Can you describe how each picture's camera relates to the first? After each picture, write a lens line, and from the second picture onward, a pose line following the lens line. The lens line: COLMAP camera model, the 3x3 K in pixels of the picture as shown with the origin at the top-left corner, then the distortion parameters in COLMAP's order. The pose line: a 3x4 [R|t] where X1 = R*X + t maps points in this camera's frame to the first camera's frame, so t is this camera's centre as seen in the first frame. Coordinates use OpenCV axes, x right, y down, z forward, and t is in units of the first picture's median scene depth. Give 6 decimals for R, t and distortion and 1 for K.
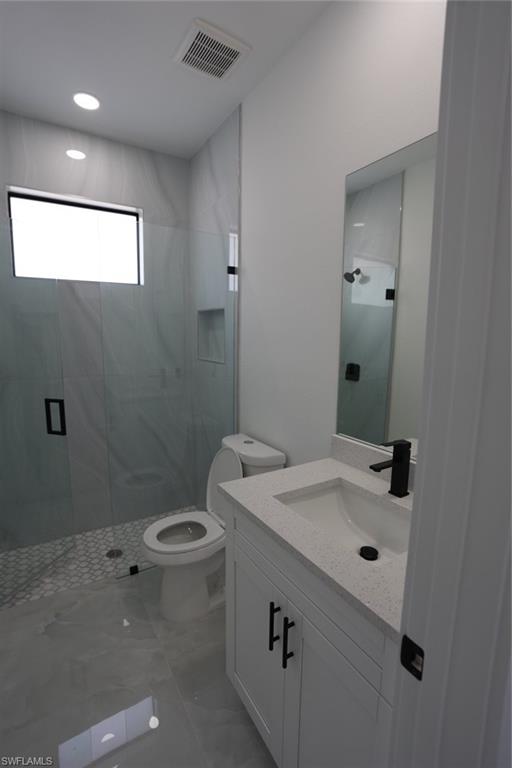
lens RADIAL K [[355.2, 0, 256.7], [0, 355.2, 385.8], [0, 0, 1]] dist [-0.063327, 0.022912]
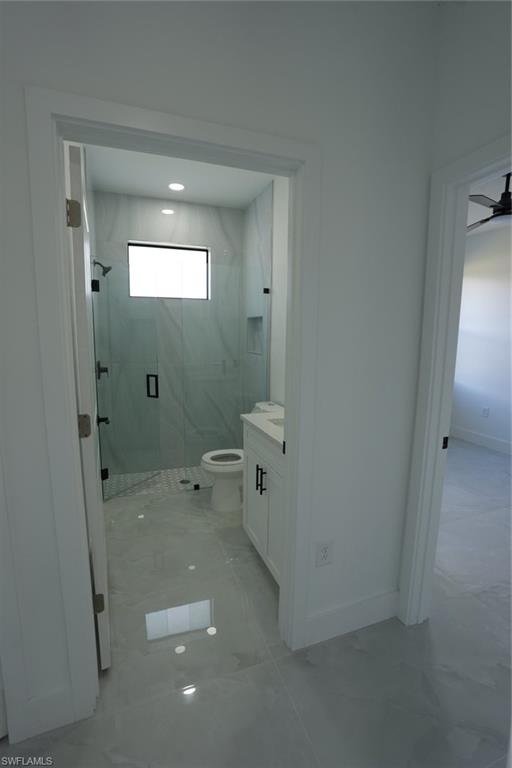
lens RADIAL K [[355.2, 0, 257.3], [0, 355.2, 384.5], [0, 0, 1]] dist [-0.063327, 0.022912]
pose [[0.980409, 0.027599, -0.195028, 0.178004], [-0.028739, 0.999582, -0.003015, 0.065388], [0.194863, 0.008561, 0.980793, -0.426020]]
